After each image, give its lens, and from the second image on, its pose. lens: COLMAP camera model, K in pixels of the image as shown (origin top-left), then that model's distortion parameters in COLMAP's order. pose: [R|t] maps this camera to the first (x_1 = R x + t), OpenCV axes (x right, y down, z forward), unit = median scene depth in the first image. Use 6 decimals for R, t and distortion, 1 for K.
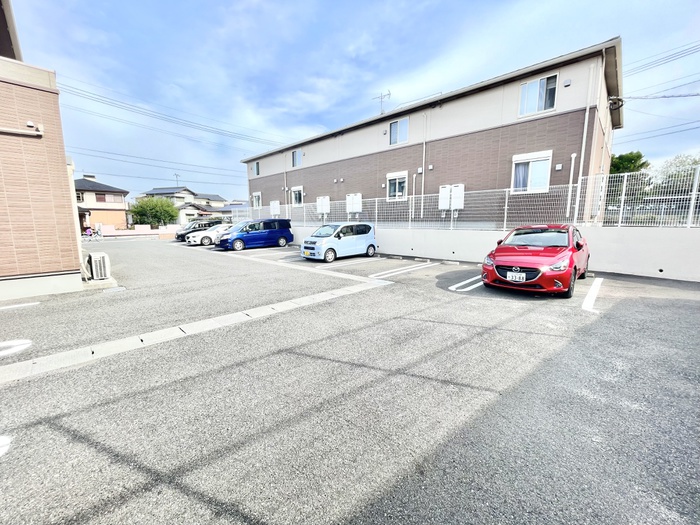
lens RADIAL K [[281.8, 0, 350.0], [0, 281.8, 262.5], [0, 0, 1]] dist [-0.002262, -0.000301]
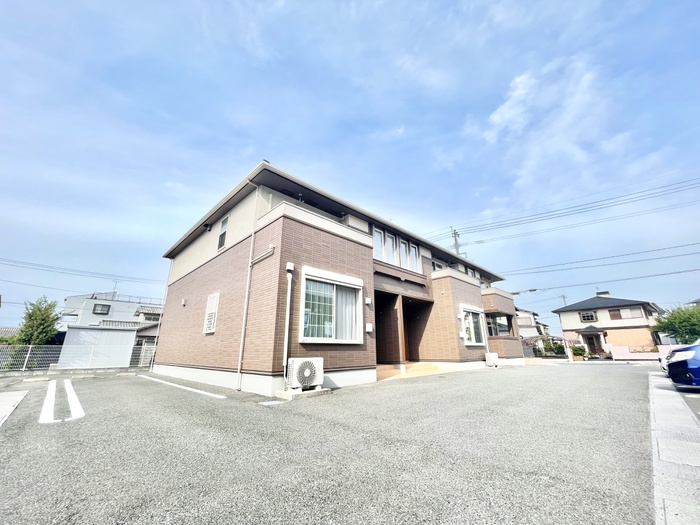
lens RADIAL K [[281.8, 0, 350.0], [0, 281.8, 262.5], [0, 0, 1]] dist [-0.002262, -0.000301]
pose [[-0.027882, -0.302063, -0.952880, 0.030521], [-0.130768, 0.946161, -0.296107, -0.013332], [0.991021, 0.116350, -0.065881, 0.210709]]
